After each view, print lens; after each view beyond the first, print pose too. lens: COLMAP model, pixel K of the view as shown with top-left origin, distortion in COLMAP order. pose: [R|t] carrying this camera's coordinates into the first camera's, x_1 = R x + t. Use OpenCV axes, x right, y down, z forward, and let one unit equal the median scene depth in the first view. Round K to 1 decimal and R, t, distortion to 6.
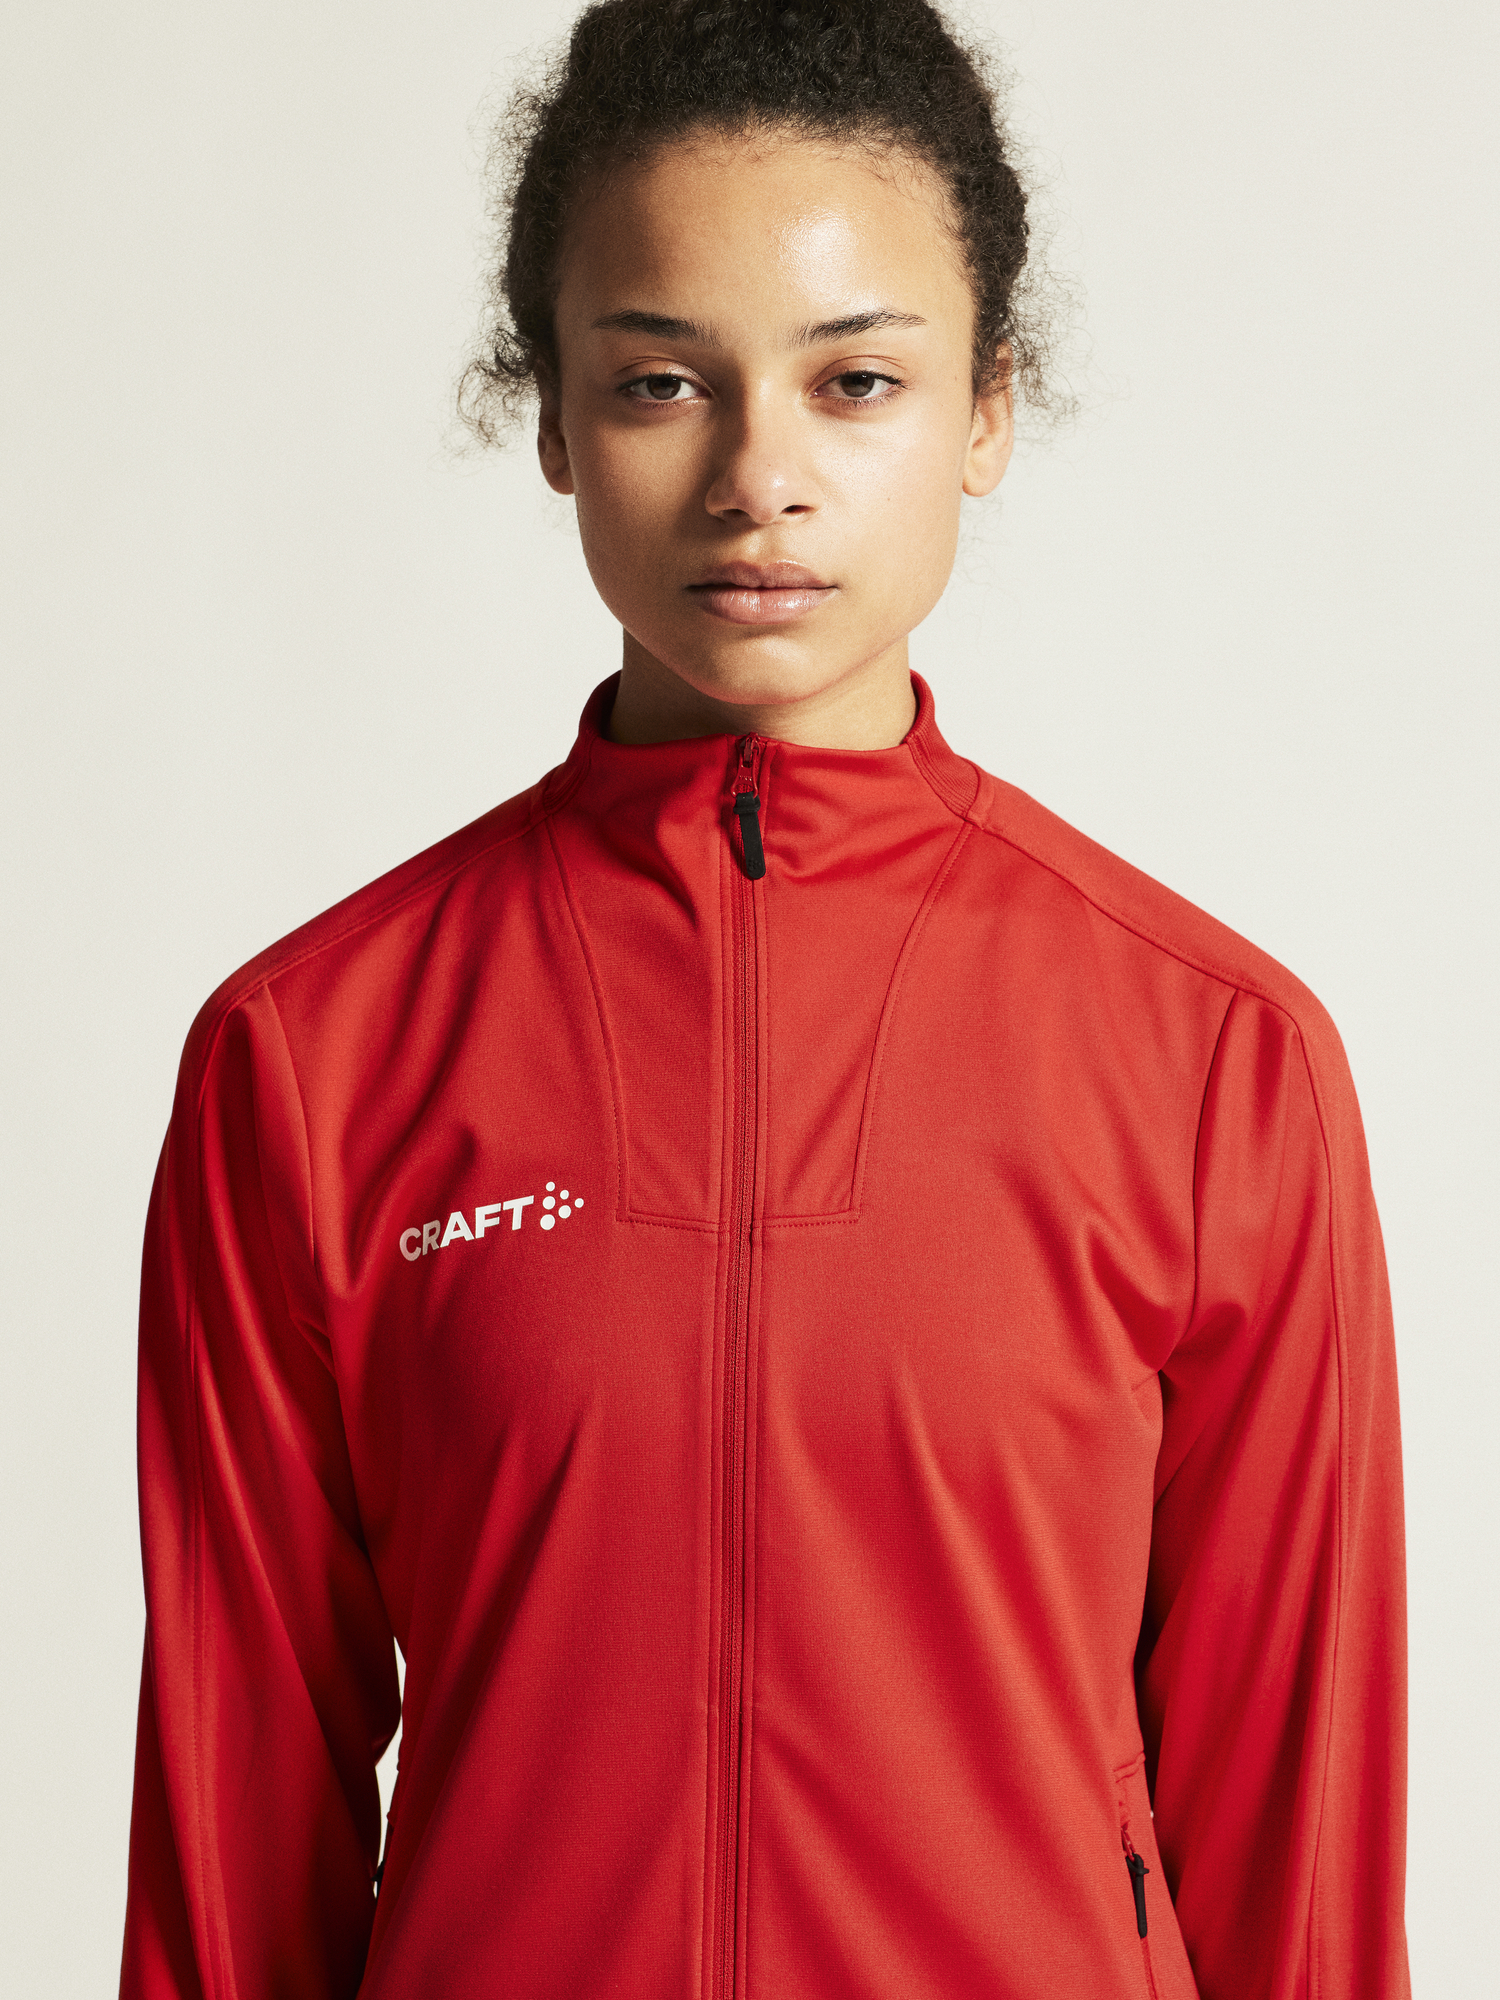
lens RADIAL K [[4974.0, 0, 741.8], [0, 4974.0, 1005.6], [0, 0, 1]] dist [0.092599, 0.000000]
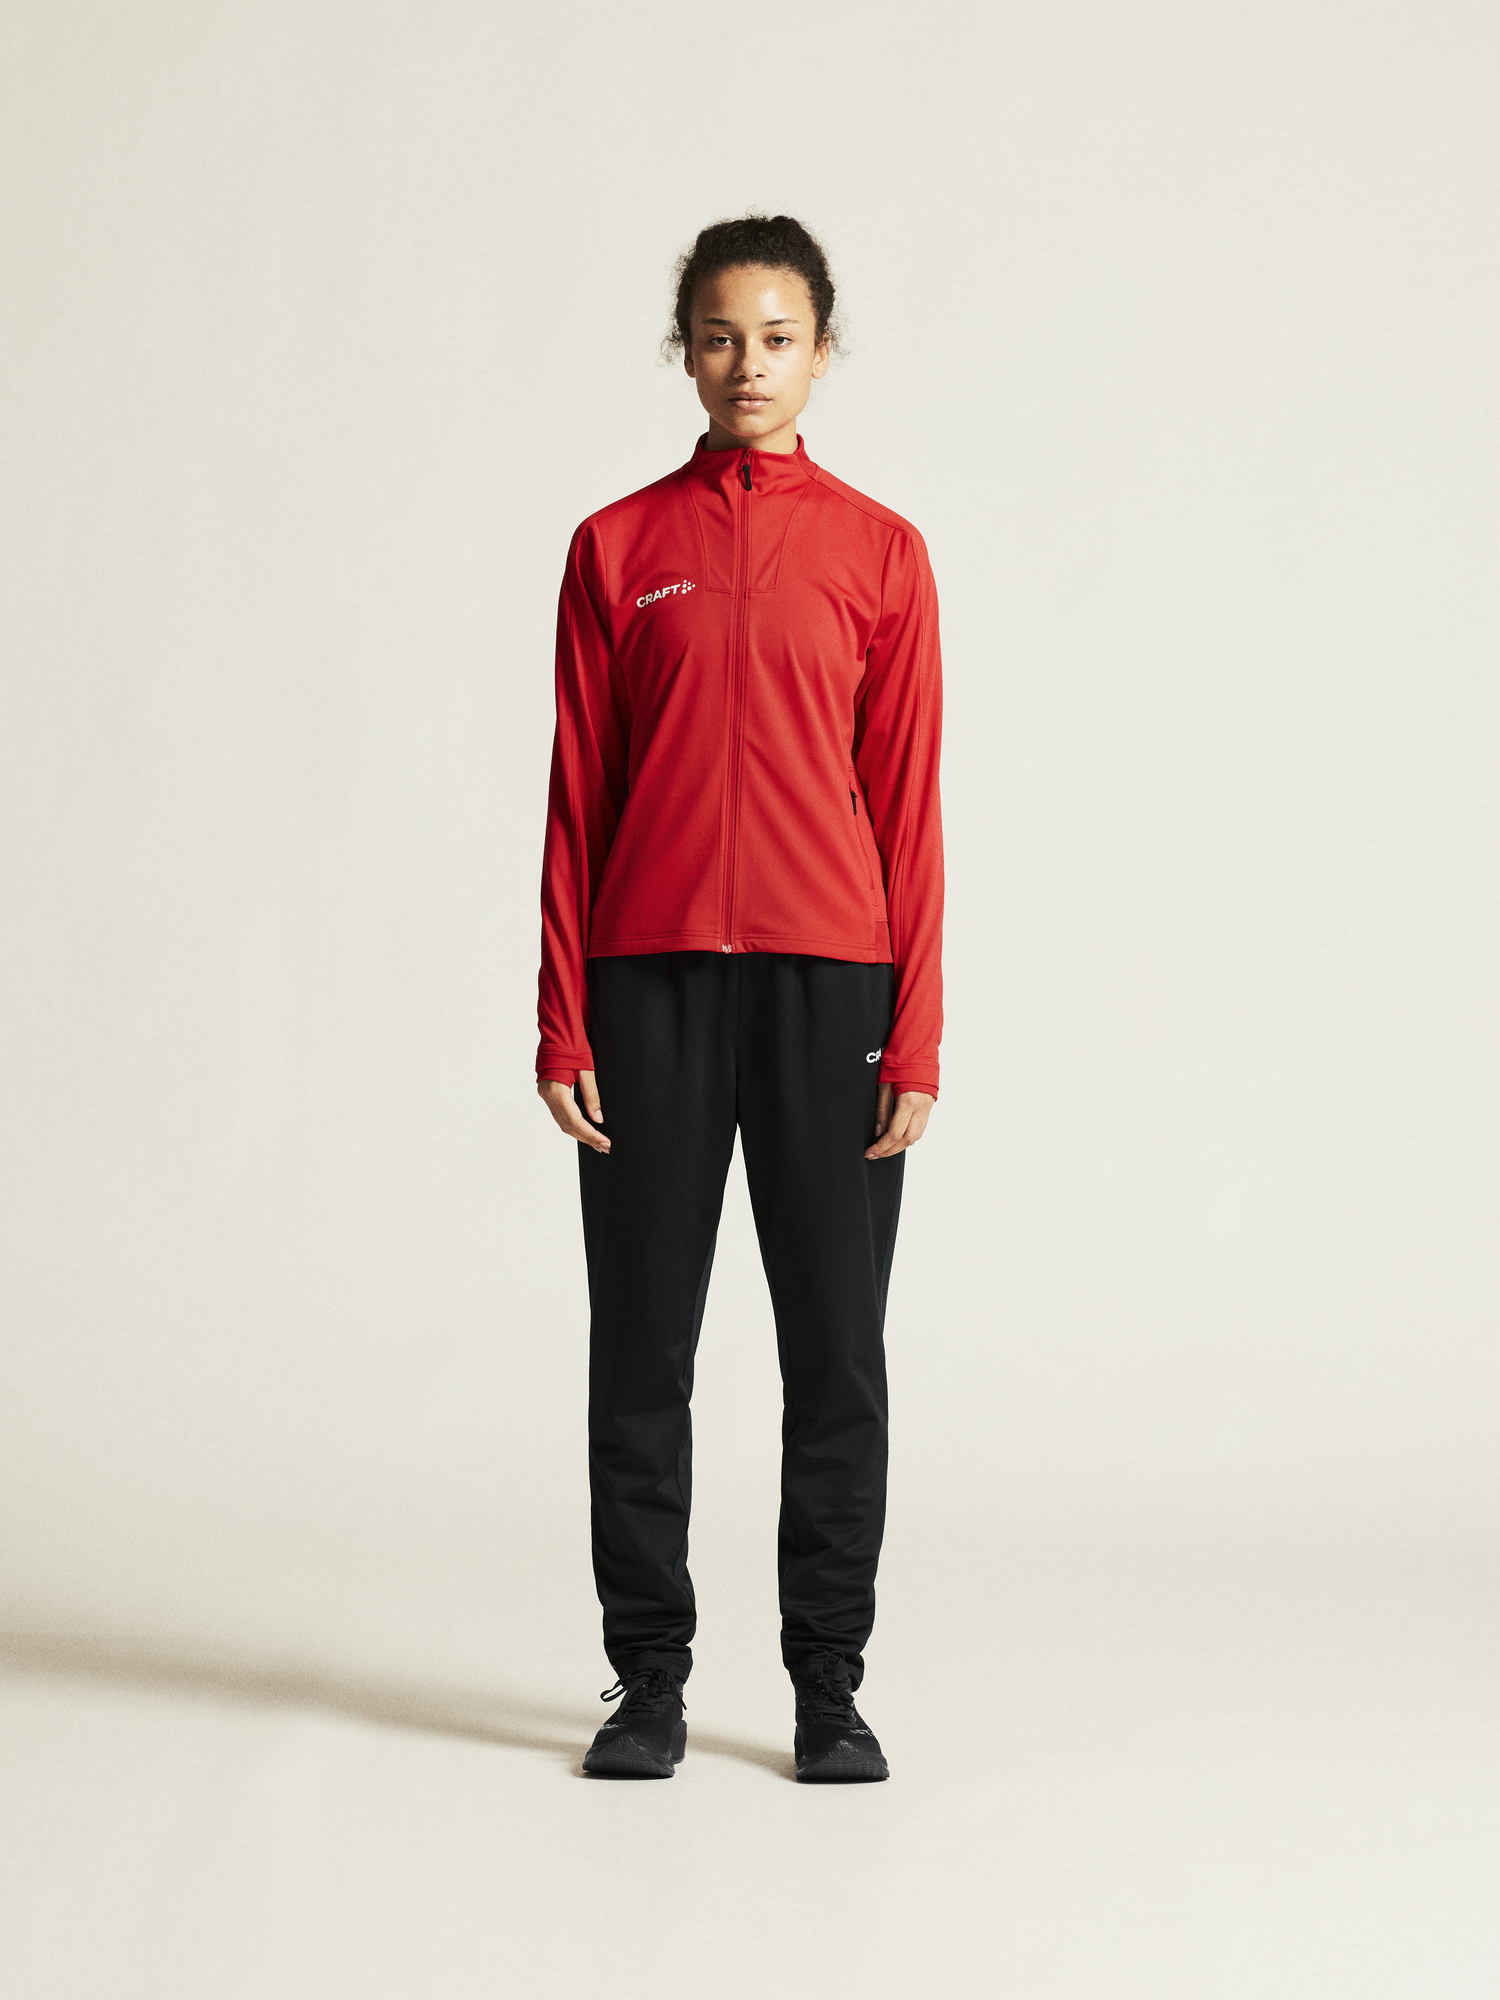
lens RADIAL K [[4974.0, 0, 741.1], [0, 4974.0, 986.1], [0, 0, 1]] dist [0.092599, 0.000000]
pose [[0.999325, 0.015507, -0.033293, 0.114079], [-0.017590, 0.997844, -0.063225, 0.514307], [0.032240, 0.063768, 0.997444, -2.292465]]
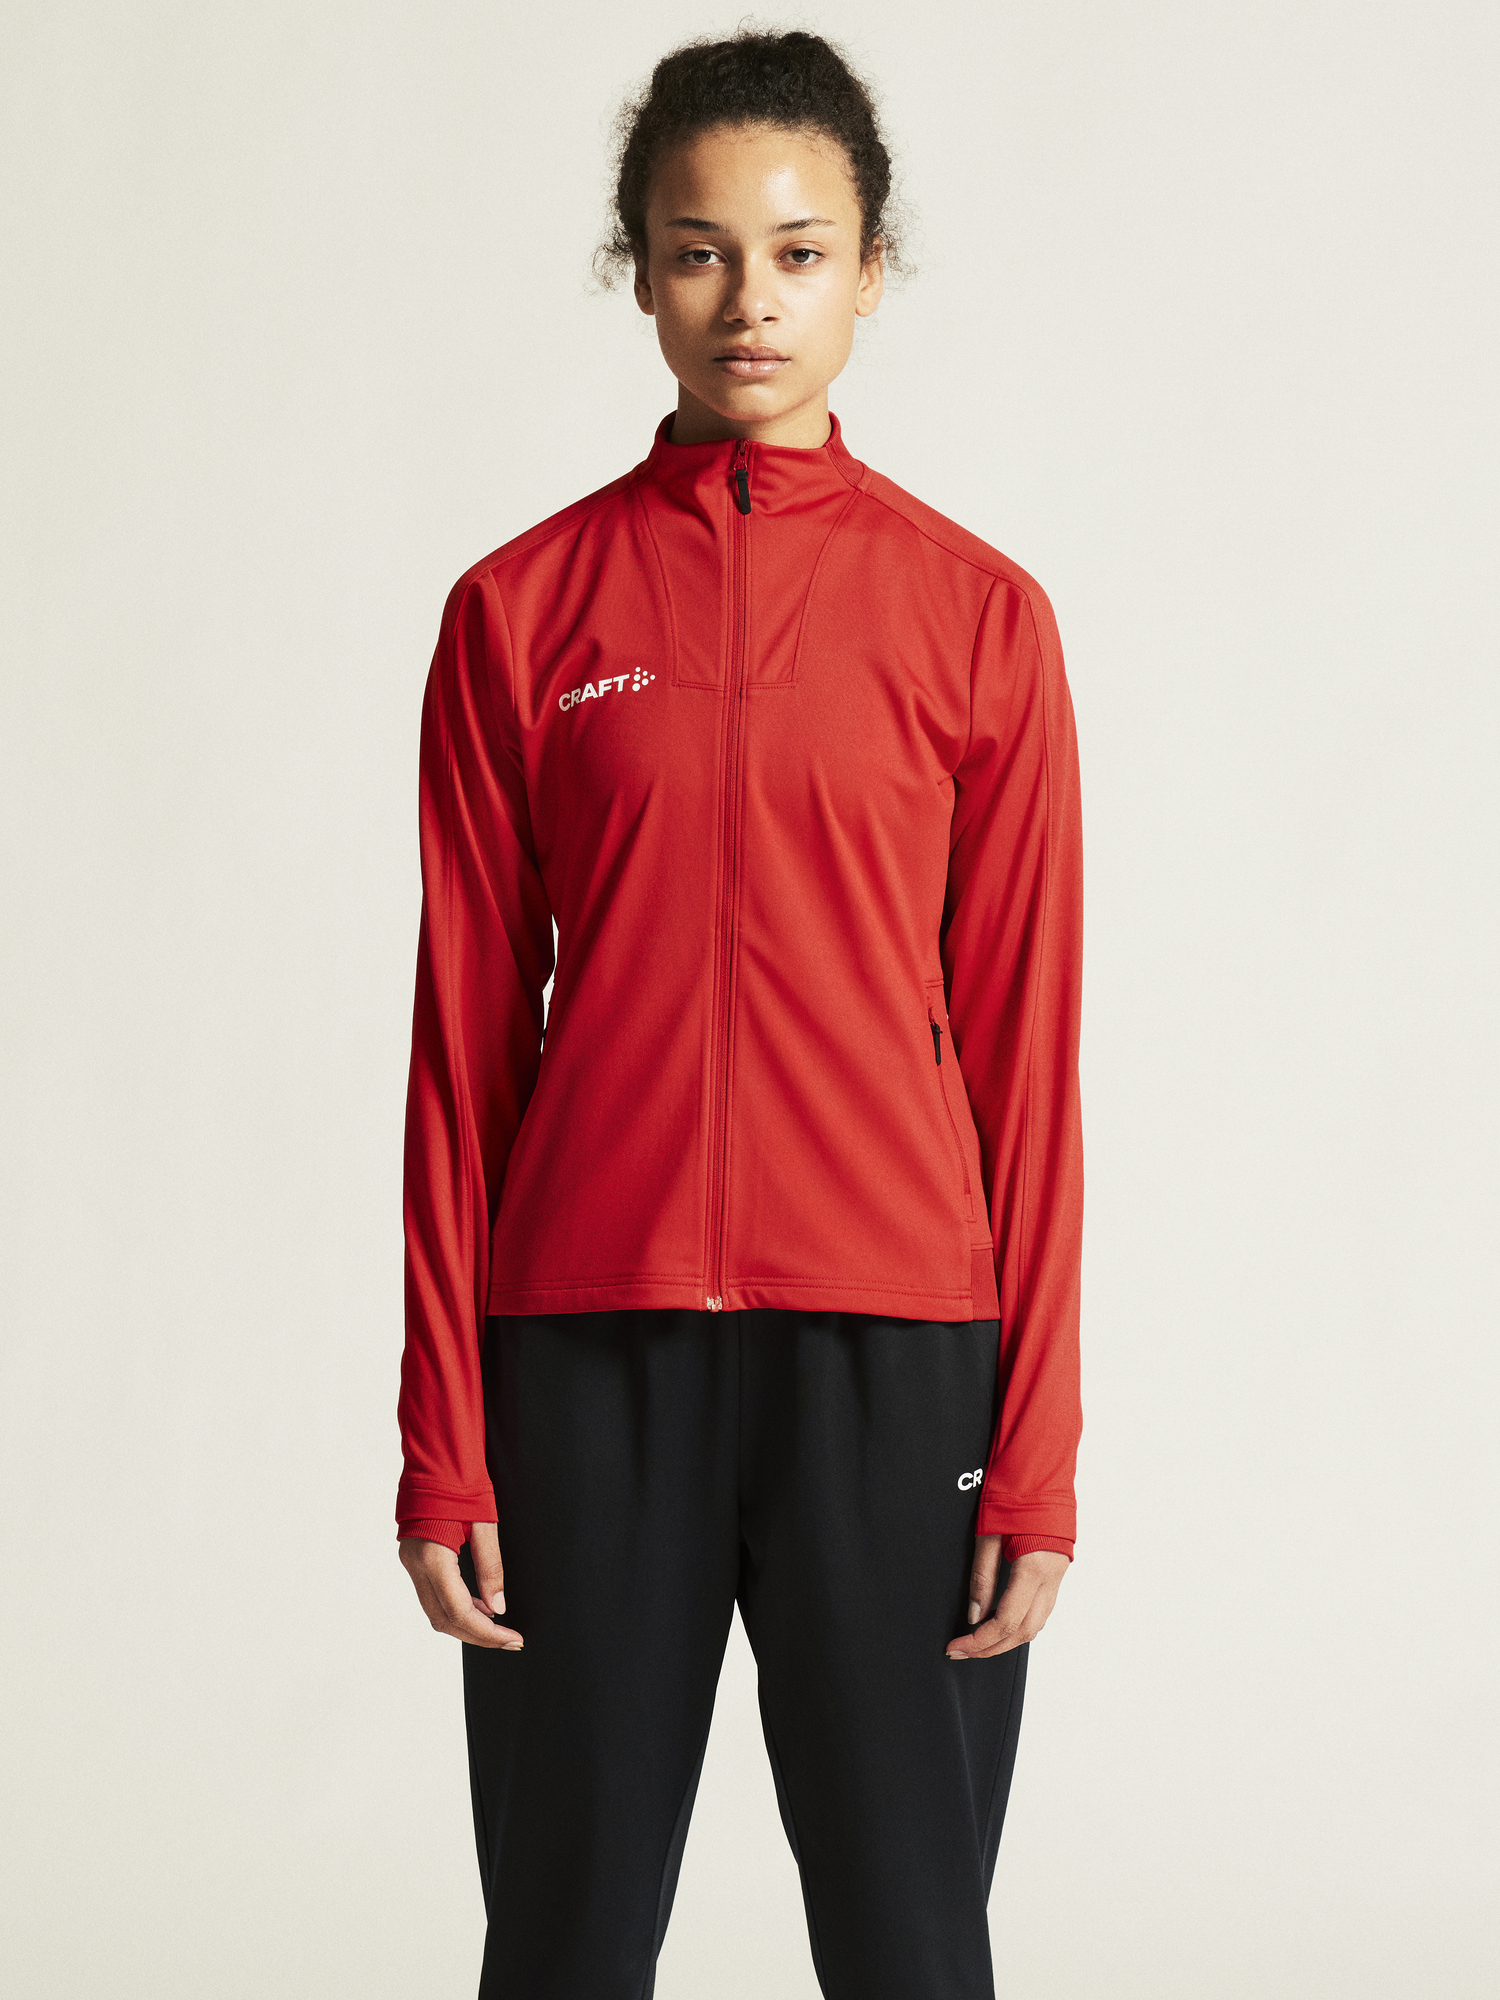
lens RADIAL K [[4974.0, 0, 690.3], [0, 4974.0, 1044.4], [0, 0, 1]] dist [0.092599, 0.000000]
pose [[0.999734, 0.012084, -0.019650, 0.021921], [-0.012139, 0.999923, -0.002695, 0.186979], [0.019616, 0.002933, 0.999803, -0.938652]]
